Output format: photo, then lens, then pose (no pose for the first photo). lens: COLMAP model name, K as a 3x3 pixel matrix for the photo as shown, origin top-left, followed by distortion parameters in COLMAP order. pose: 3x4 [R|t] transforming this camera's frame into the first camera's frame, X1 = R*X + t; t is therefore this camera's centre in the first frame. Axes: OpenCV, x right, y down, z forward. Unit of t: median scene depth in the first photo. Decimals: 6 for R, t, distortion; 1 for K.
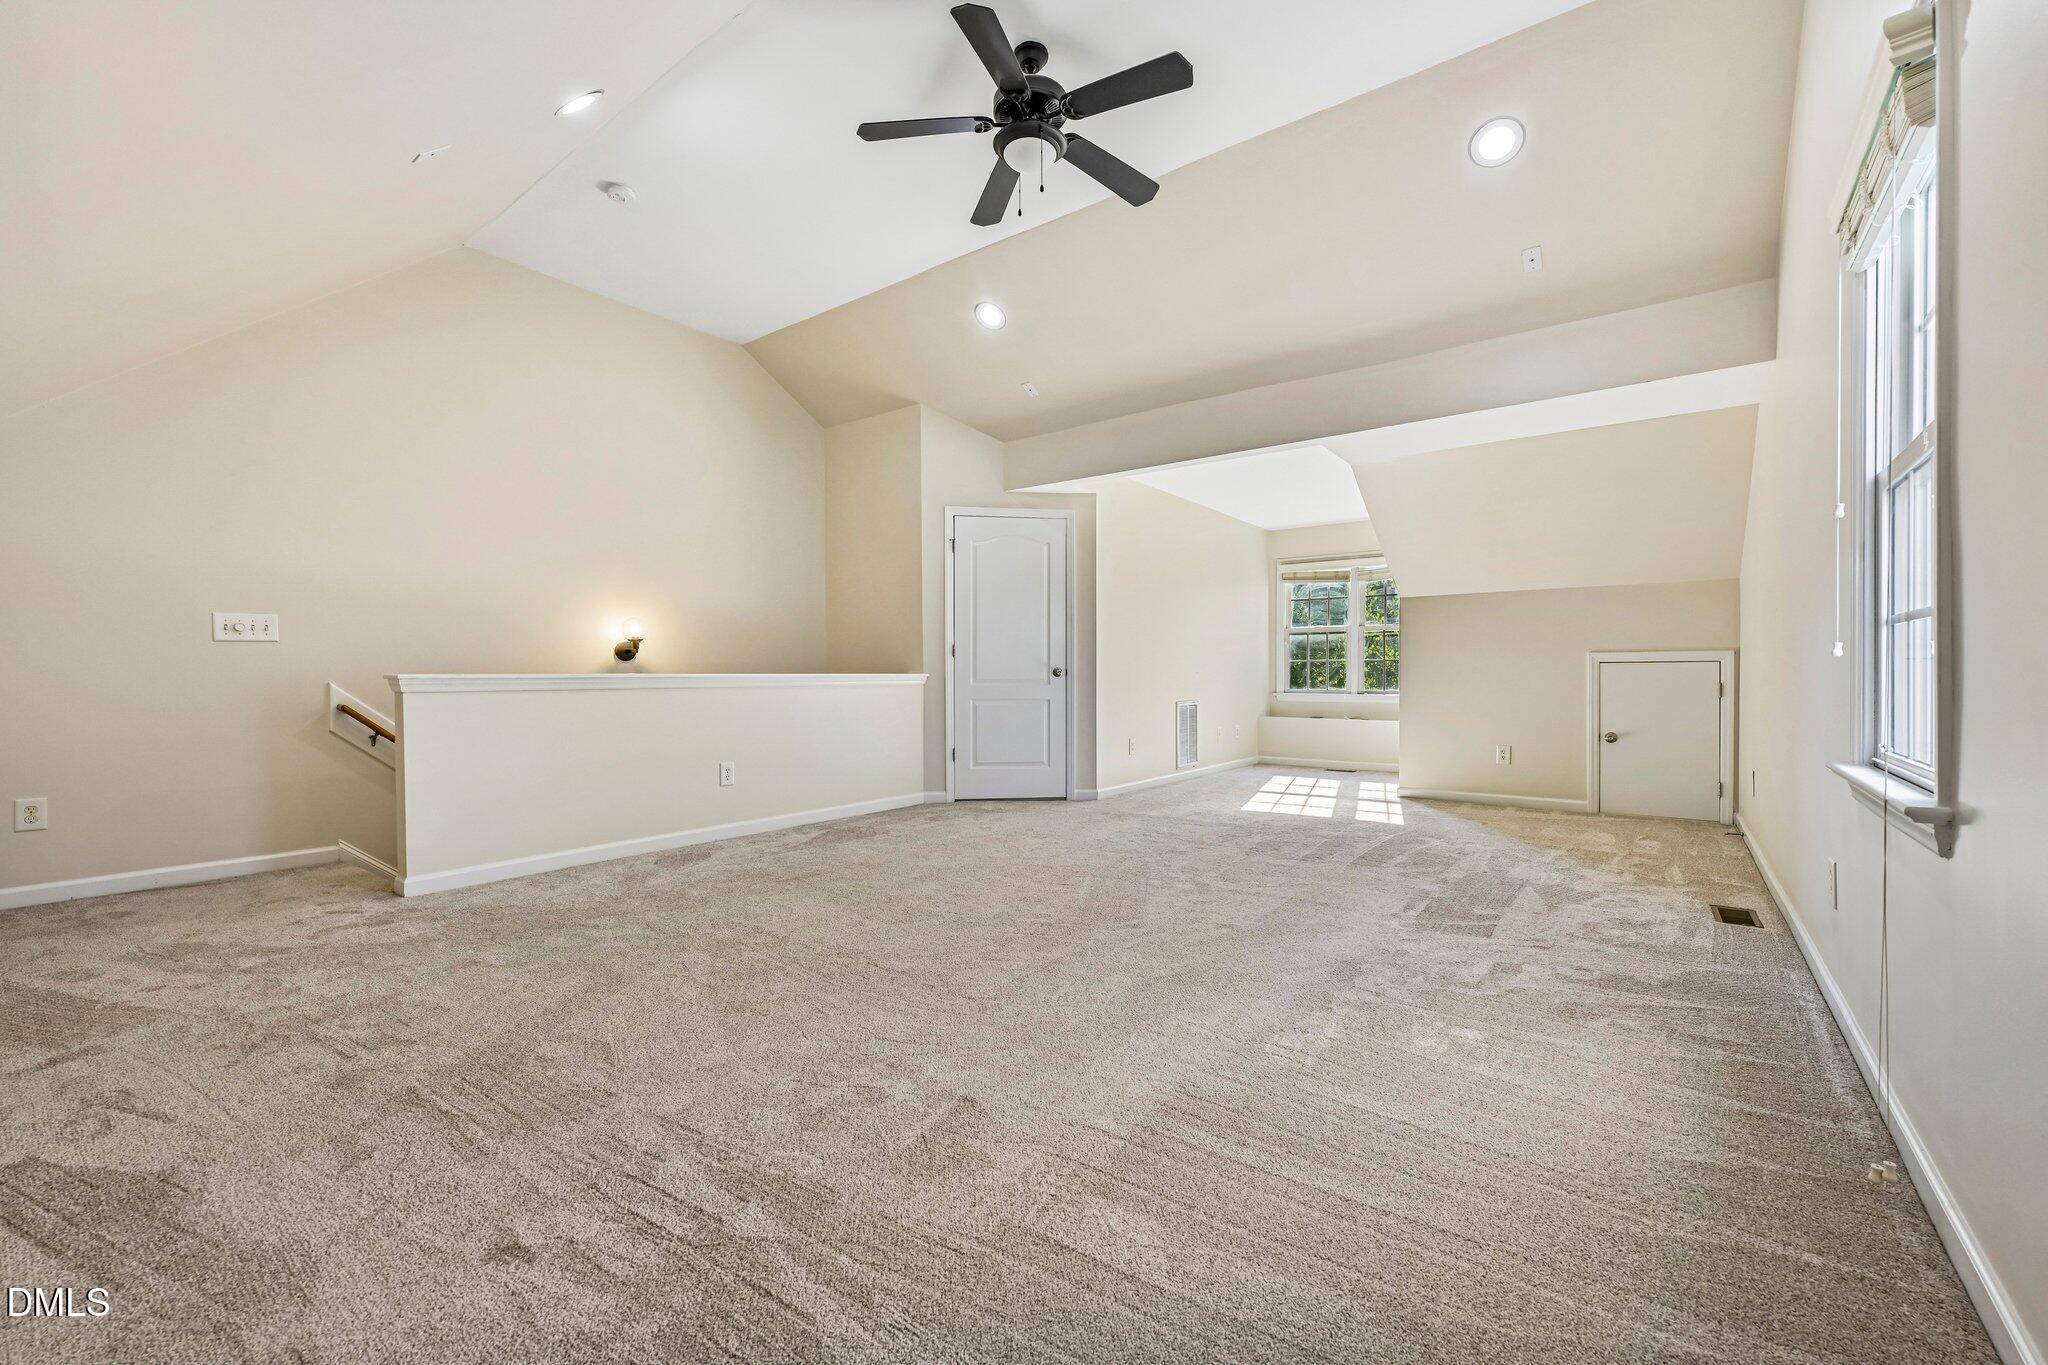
lens RADIAL K [[835.9, 0, 1026.1], [0, 835.9, 679.0], [0, 0, 1]] dist [0.021344, 0.000356]
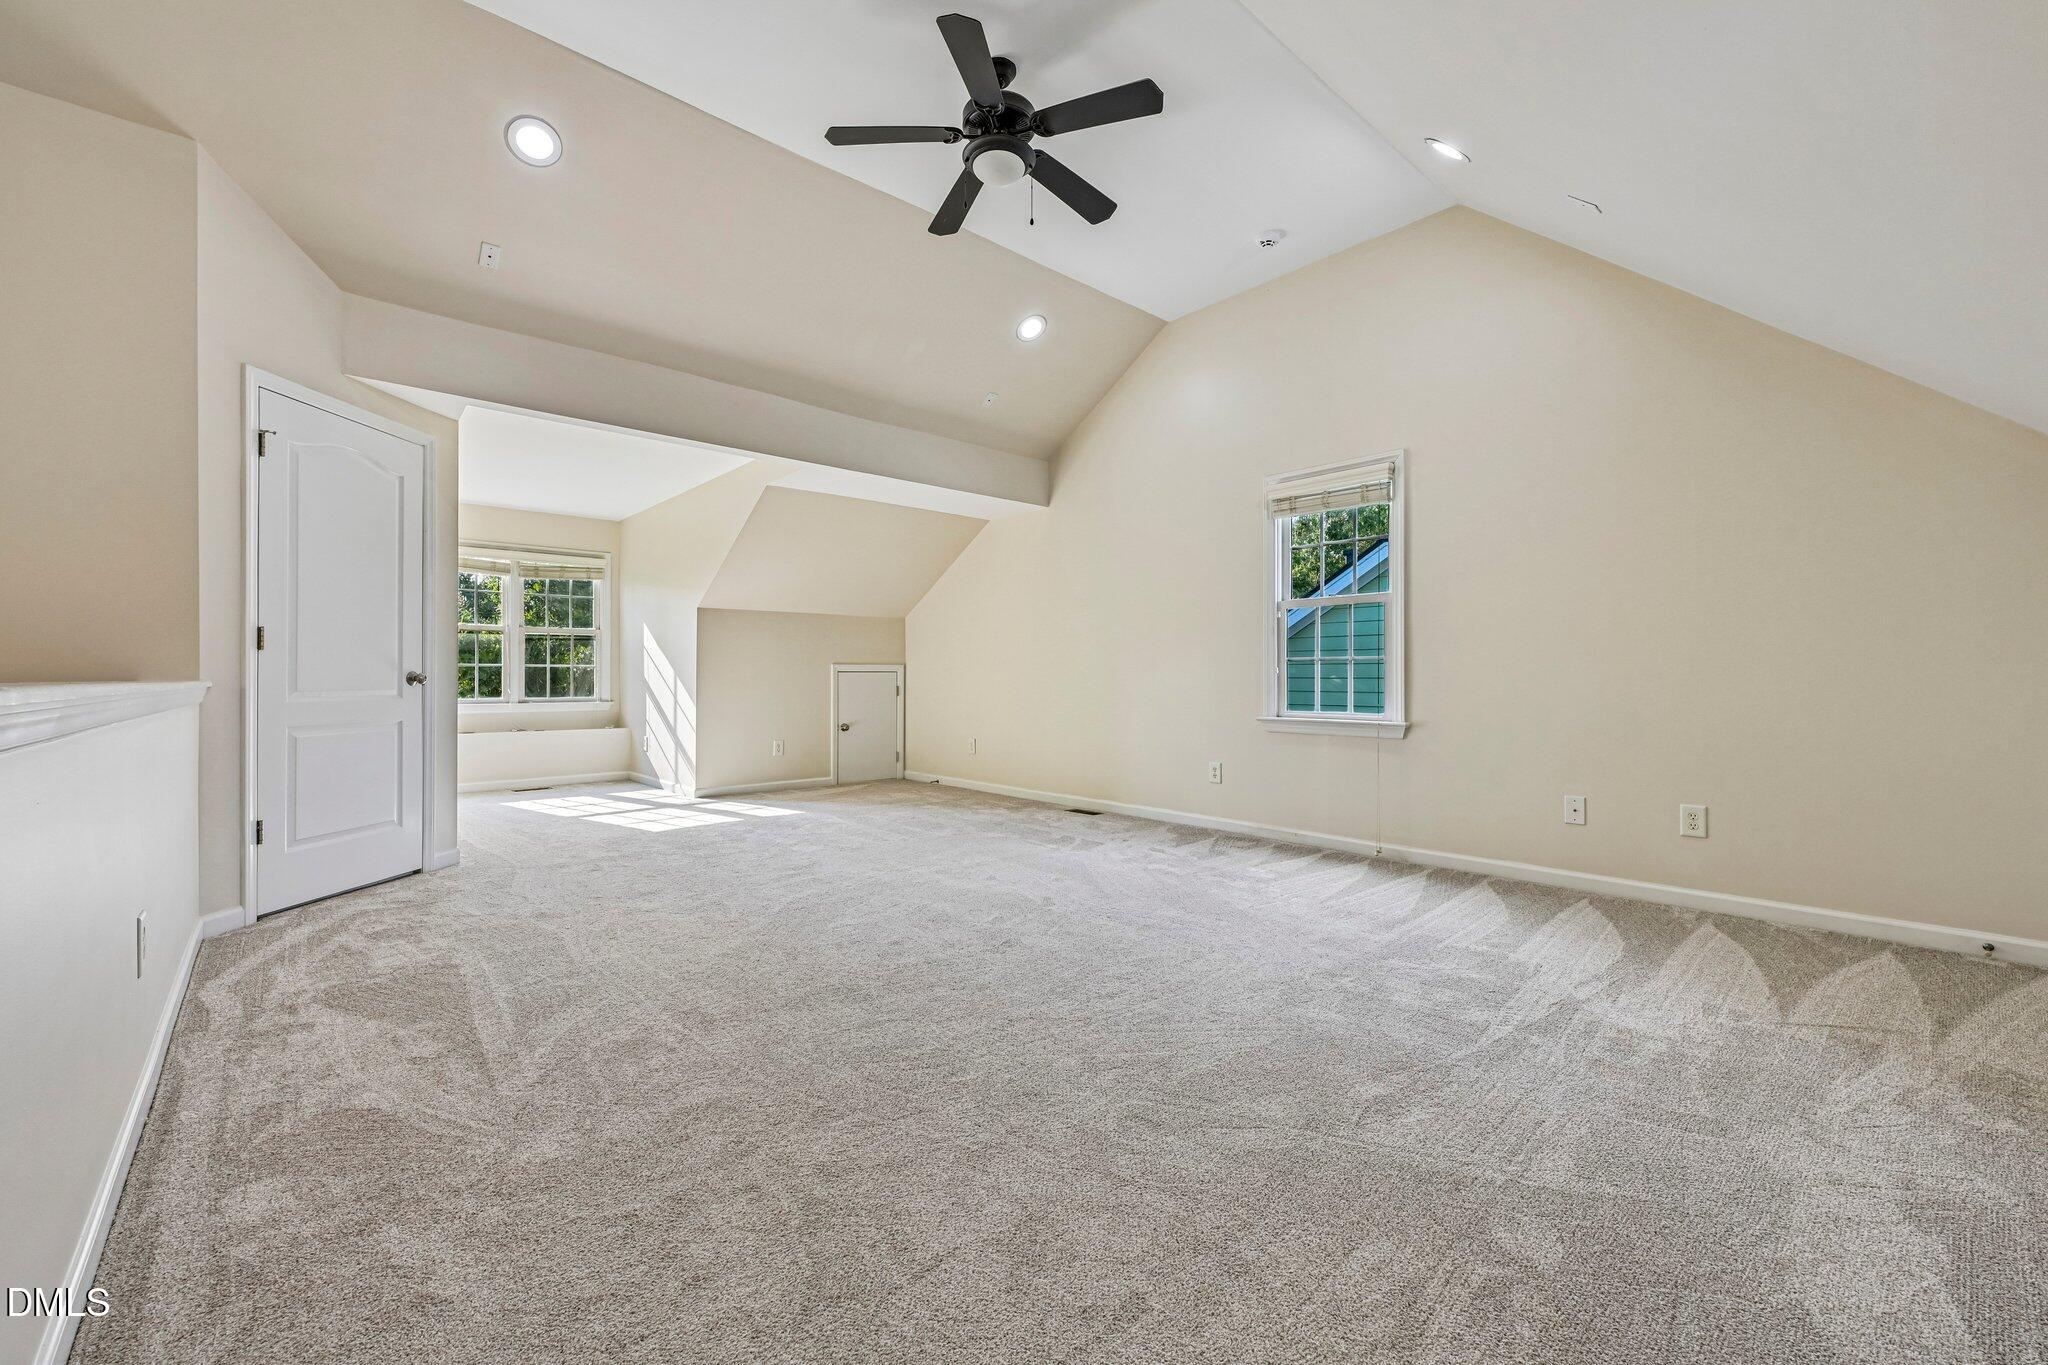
lens RADIAL K [[835.9, 0, 1026.5], [0, 835.9, 678.9], [0, 0, 1]] dist [0.021344, 0.000356]
pose [[0.201597, 0.000225, 0.979468, -0.554582], [0.006698, 0.999976, -0.001608, -0.003981], [-0.979446, 0.006884, 0.201591, 0.436247]]
